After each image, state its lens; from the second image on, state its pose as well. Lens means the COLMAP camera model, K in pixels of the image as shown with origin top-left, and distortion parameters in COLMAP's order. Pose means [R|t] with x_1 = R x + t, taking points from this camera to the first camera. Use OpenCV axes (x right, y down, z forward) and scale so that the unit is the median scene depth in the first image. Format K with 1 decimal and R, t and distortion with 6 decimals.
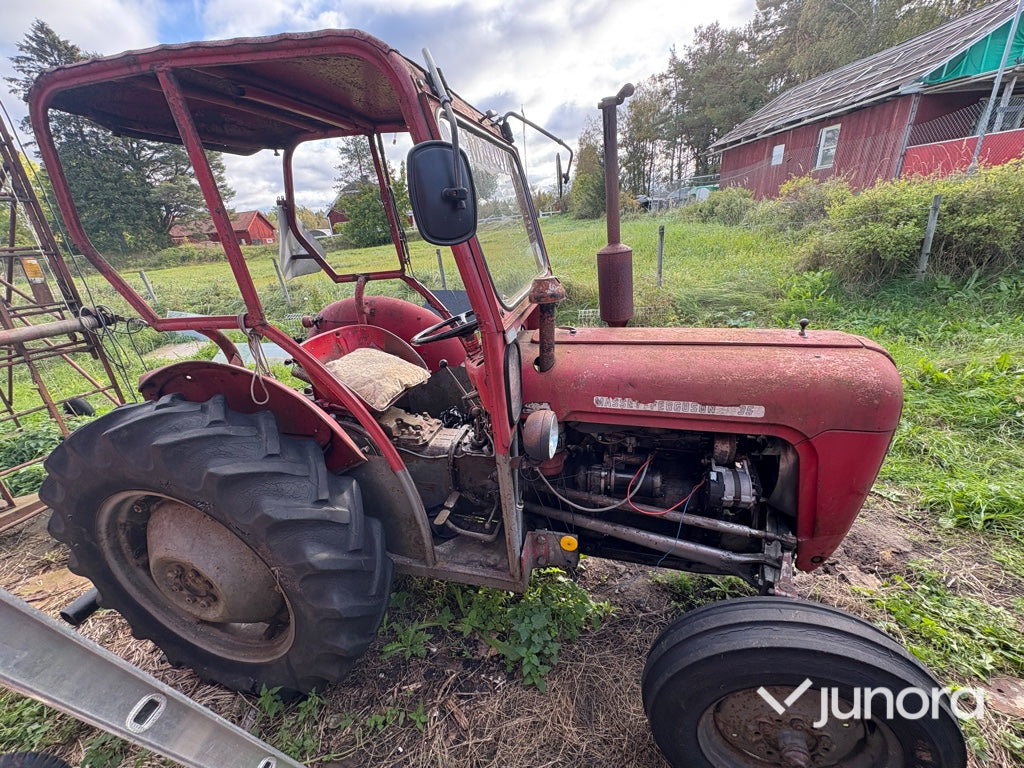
lens RADIAL K [[406.1, 0, 512.0], [0, 406.1, 384.0], [0, 0, 1]] dist [-0.000279, 0.000044]
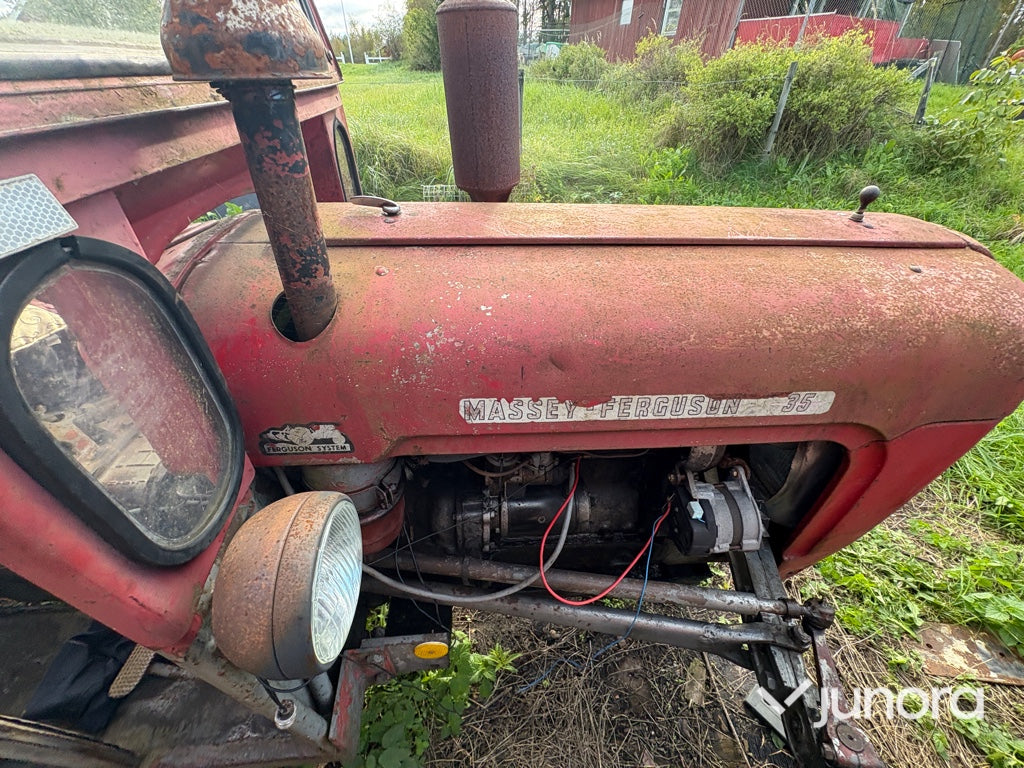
lens RADIAL K [[408.2, 0, 514.0], [0, 408.2, 382.9], [0, 0, 1]] dist [0.000106, -0.000136]
pose [[0.938390, -0.126589, 0.321559, 0.114352], [0.039820, 0.963903, 0.263259, -0.068845], [-0.343277, -0.234235, 0.909557, 0.566814]]
